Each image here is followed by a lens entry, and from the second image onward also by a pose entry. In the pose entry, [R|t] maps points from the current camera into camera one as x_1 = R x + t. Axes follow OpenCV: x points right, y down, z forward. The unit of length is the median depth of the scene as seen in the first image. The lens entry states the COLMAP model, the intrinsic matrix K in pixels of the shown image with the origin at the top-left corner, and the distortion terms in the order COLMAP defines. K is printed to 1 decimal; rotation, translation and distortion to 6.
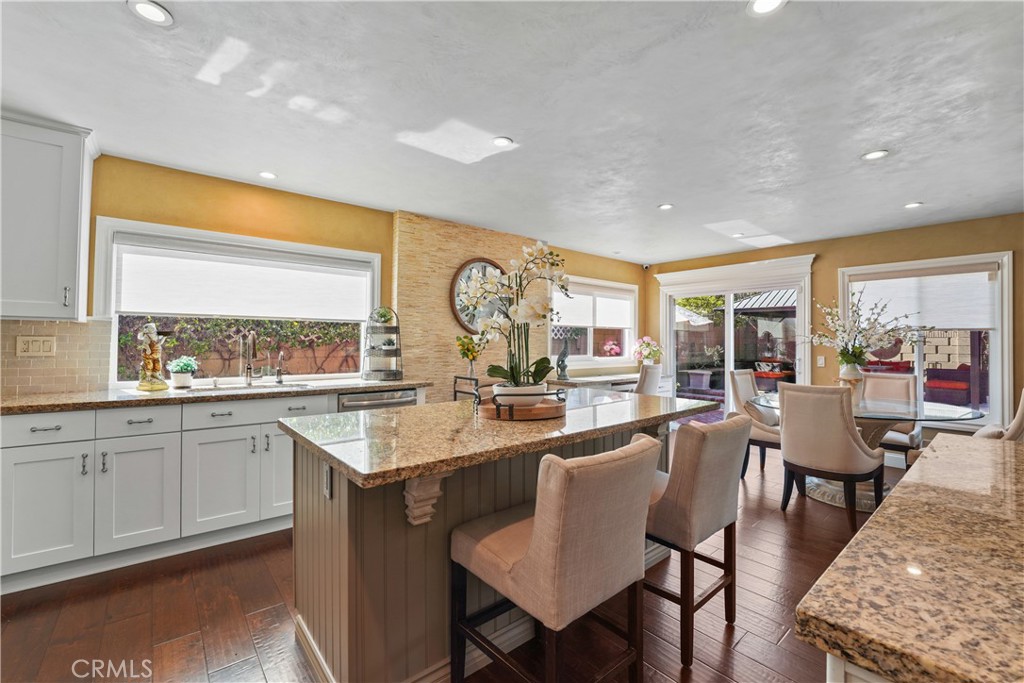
lens RADIAL K [[421.0, 0, 509.2], [0, 421.0, 335.3], [0, 0, 1]] dist [-0.030588, 0.003685]
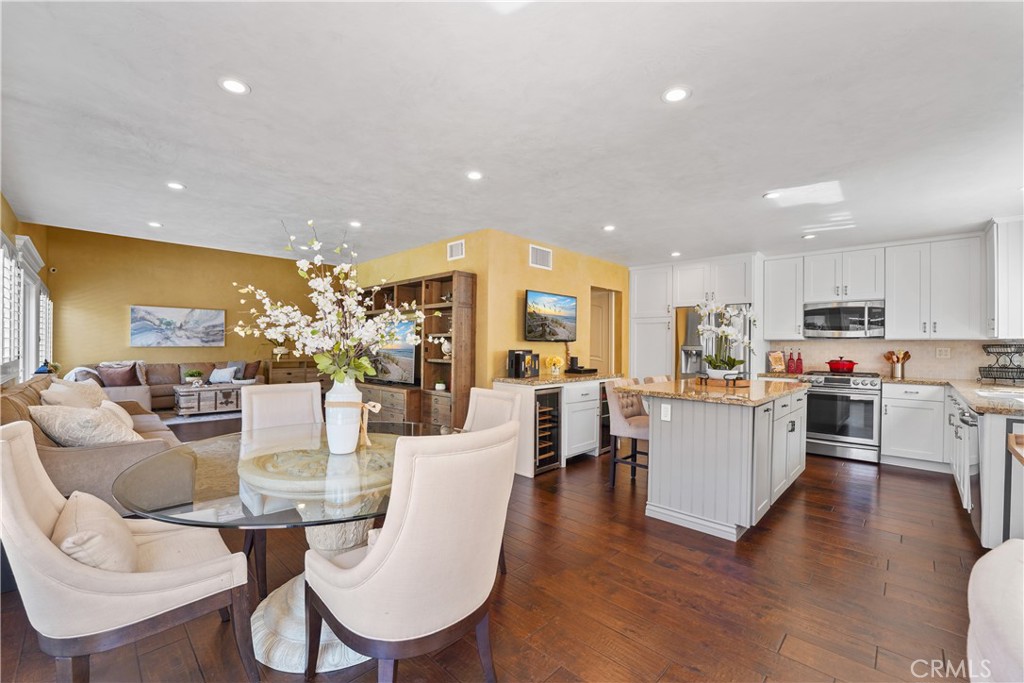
lens RADIAL K [[421.0, 0, 506.7], [0, 421.0, 345.1], [0, 0, 1]] dist [-0.030588, 0.003685]
pose [[-0.995002, -0.017331, -0.098335, 0.607635], [-0.016271, 0.999801, -0.011577, 0.024469], [0.098516, -0.009919, -0.995086, 1.429733]]
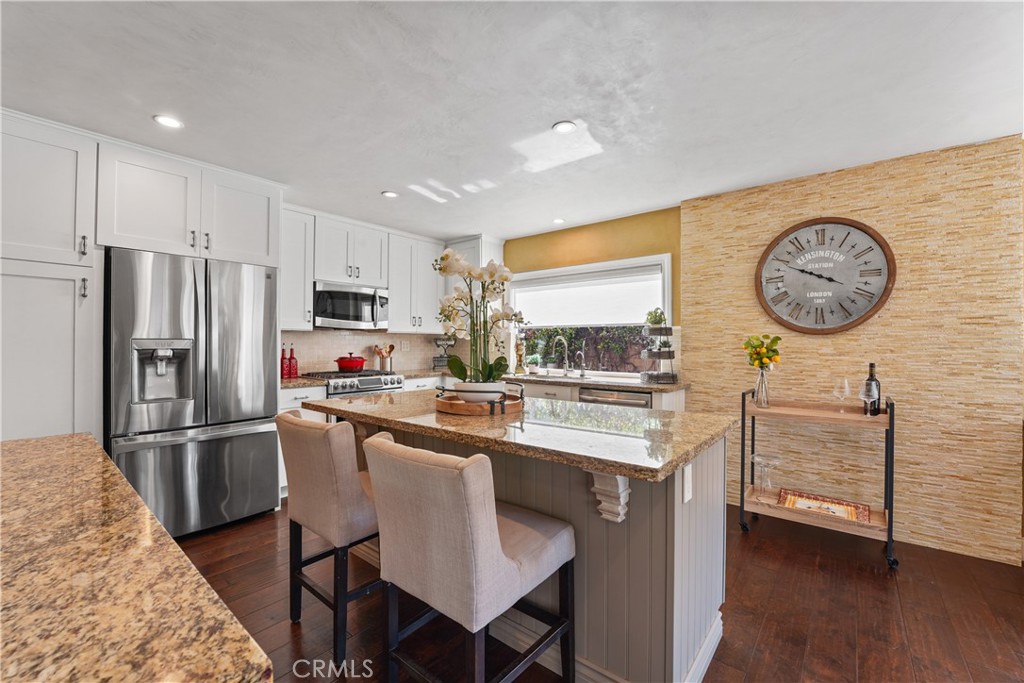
lens RADIAL K [[421.0, 0, 510.5], [0, 421.0, 339.0], [0, 0, 1]] dist [-0.030588, 0.003685]
pose [[0.183453, -0.017460, -0.982873, 0.564040], [0.010094, 0.999823, -0.015877, 0.015342], [0.982977, -0.007008, 0.183596, 0.456933]]
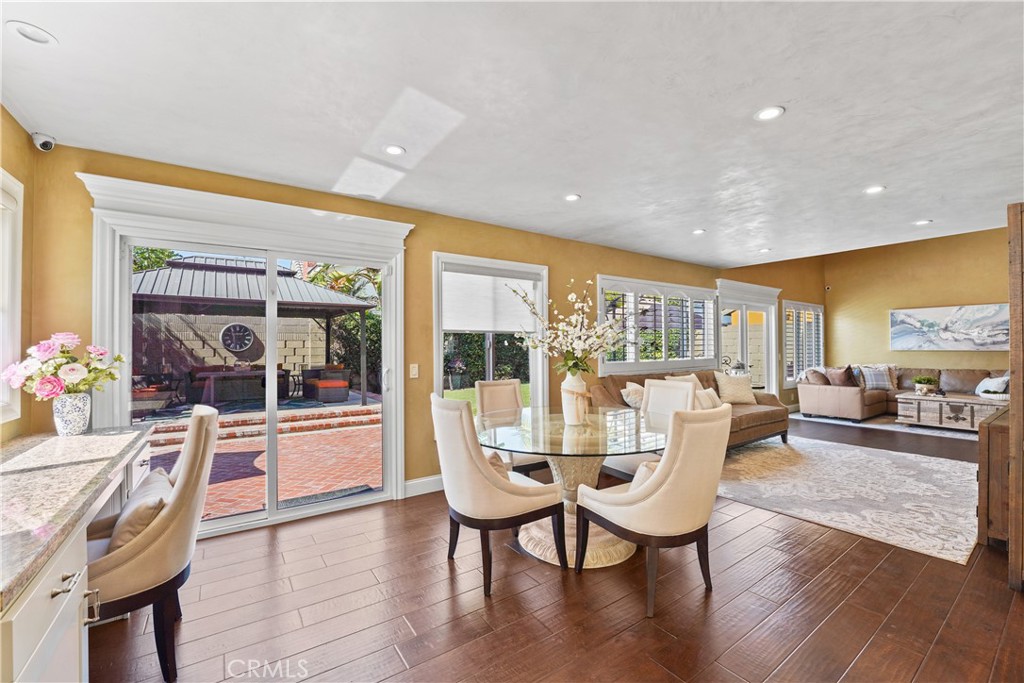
lens RADIAL K [[421.0, 0, 507.7], [0, 421.0, 343.1], [0, 0, 1]] dist [-0.030588, 0.003685]
pose [[0.089935, -0.001147, 0.995947, 0.020489], [-0.007069, 0.999973, 0.001790, 0.012419], [-0.995923, -0.007202, 0.089924, 0.962267]]
